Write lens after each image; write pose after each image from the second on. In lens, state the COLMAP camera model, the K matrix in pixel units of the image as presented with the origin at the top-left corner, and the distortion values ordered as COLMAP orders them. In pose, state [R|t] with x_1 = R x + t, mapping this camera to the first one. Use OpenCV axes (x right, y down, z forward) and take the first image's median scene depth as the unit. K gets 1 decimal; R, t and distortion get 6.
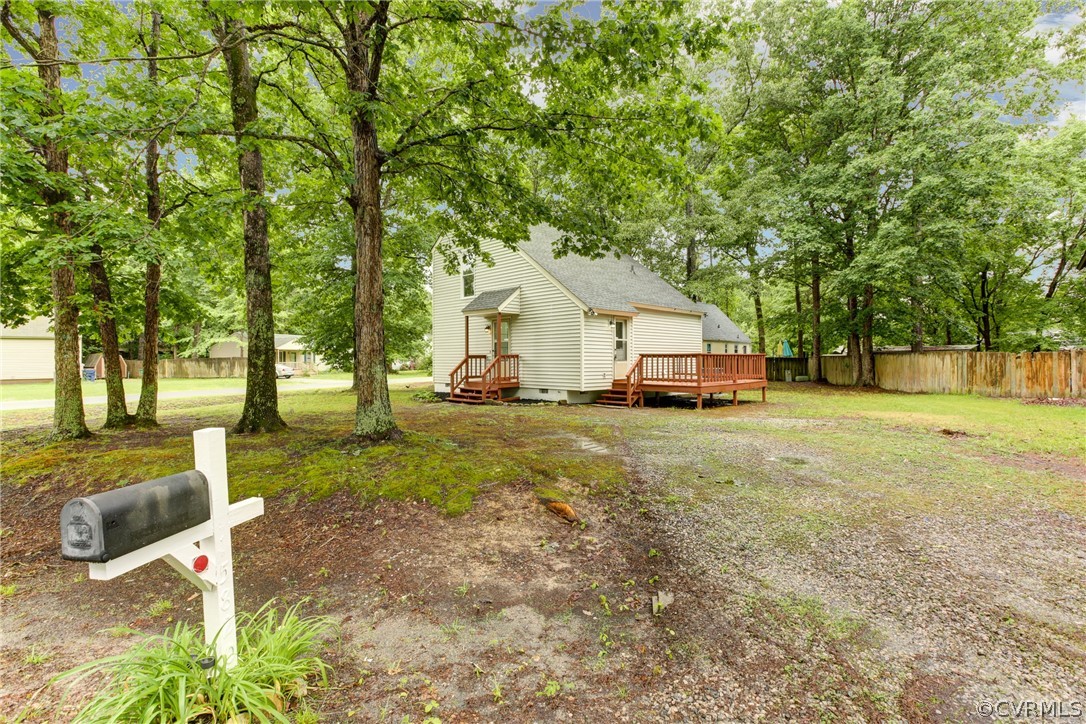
lens RADIAL K [[495.3, 0, 545.1], [0, 495.3, 360.4], [0, 0, 1]] dist [0.001495, 0.001189]
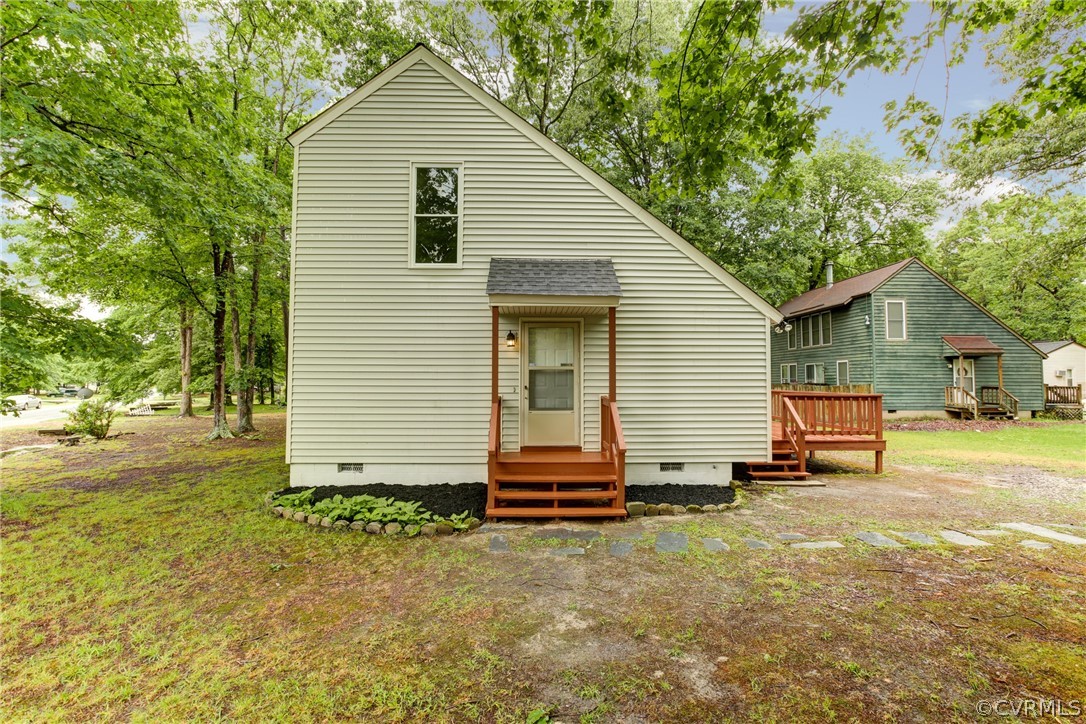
lens RADIAL K [[495.3, 0, 537.7], [0, 495.3, 362.5], [0, 0, 1]] dist [0.001495, 0.001189]
pose [[0.703189, 0.029966, 0.710371, -0.437175], [-0.001106, 0.999156, -0.041053, -0.024140], [-0.711002, 0.028082, 0.702629, 0.679597]]
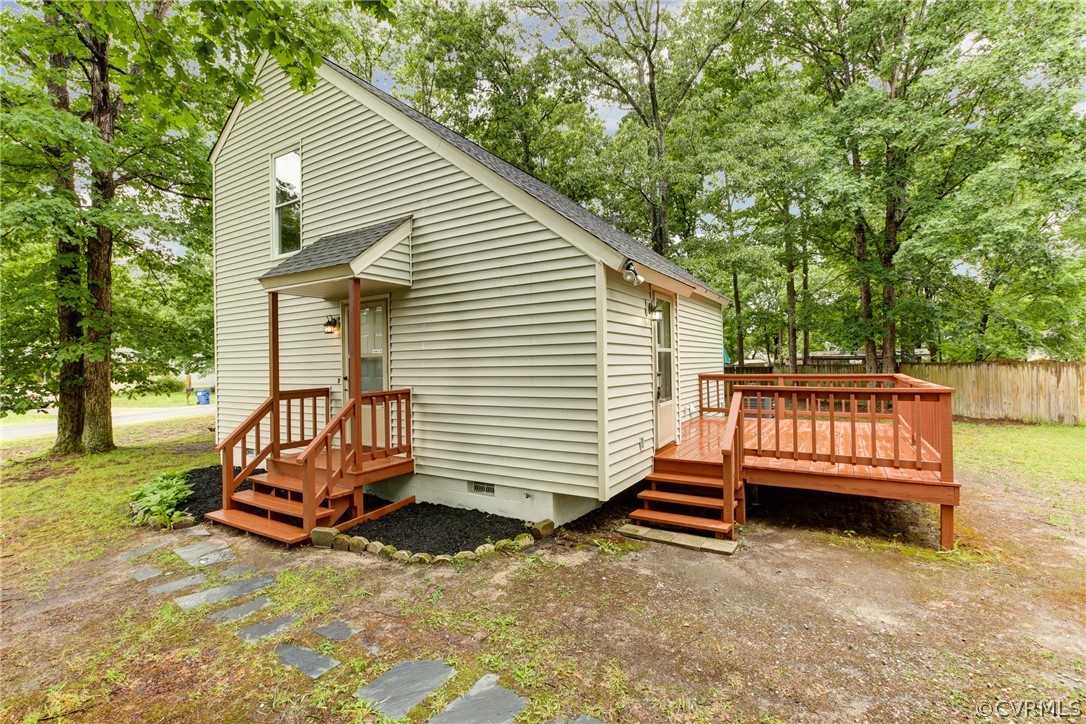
lens RADIAL K [[495.3, 0, 539.8], [0, 495.3, 363.9], [0, 0, 1]] dist [0.001495, 0.001189]
pose [[0.978058, -0.013767, 0.207880, -0.033407], [0.014547, 0.999892, -0.002227, -0.029020], [-0.207826, 0.005202, 0.978152, 0.575742]]
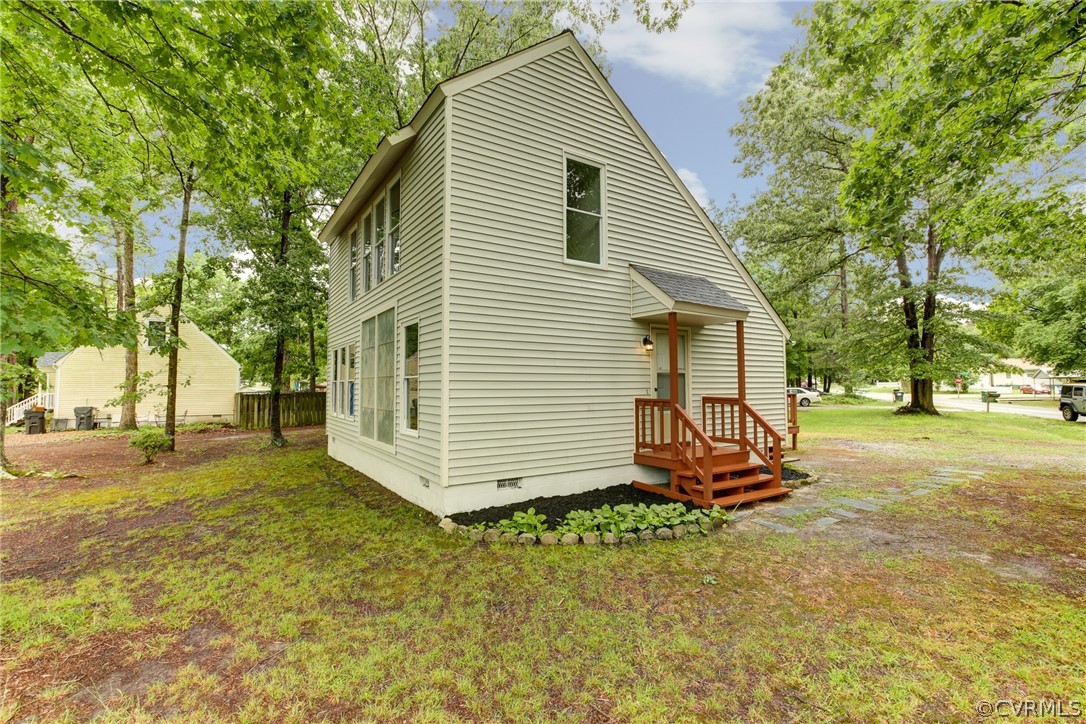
lens RADIAL K [[495.3, 0, 547.8], [0, 495.3, 362.4], [0, 0, 1]] dist [0.001495, 0.001189]
pose [[0.206108, 0.047811, 0.977361, -0.625874], [0.006147, 0.998723, -0.050152, -0.022772], [-0.978510, 0.016344, 0.205551, 1.025373]]
